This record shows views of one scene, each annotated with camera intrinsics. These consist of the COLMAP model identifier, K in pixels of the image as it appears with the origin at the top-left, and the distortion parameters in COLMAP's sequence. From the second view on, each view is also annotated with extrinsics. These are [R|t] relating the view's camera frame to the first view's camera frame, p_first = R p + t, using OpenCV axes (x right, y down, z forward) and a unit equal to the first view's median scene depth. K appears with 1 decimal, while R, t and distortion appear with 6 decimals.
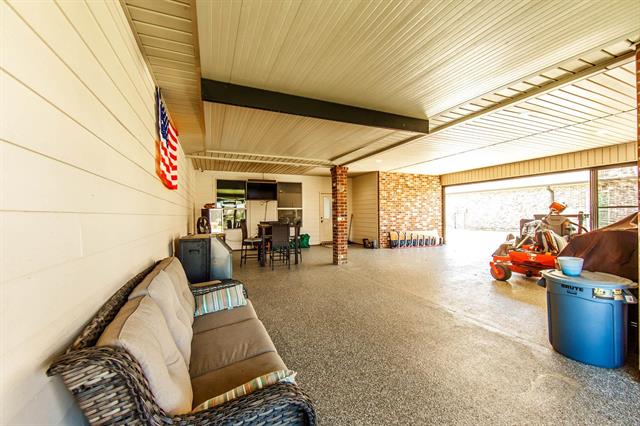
lens RADIAL K [[253.9, 0, 318.8], [0, 253.9, 212.5], [0, 0, 1]] dist [0.000689, 0.000096]
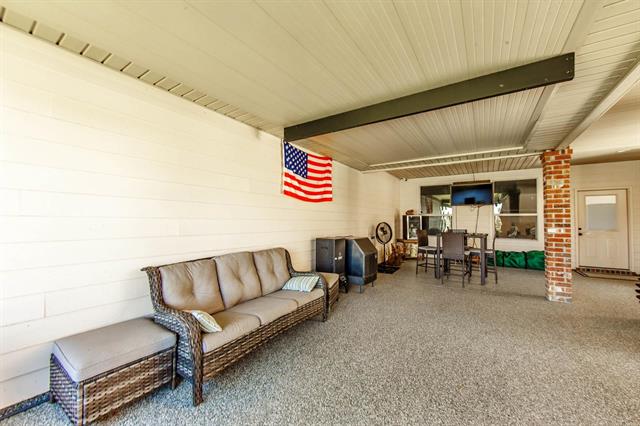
lens RADIAL K [[253.9, 0, 317.5], [0, 253.9, 213.8], [0, 0, 1]] dist [0.000689, 0.000096]
pose [[0.528224, -0.007884, -0.849068, 0.315728], [-0.007169, 0.999880, -0.013744, -0.004381], [0.849075, 0.013346, 0.528104, 0.137167]]
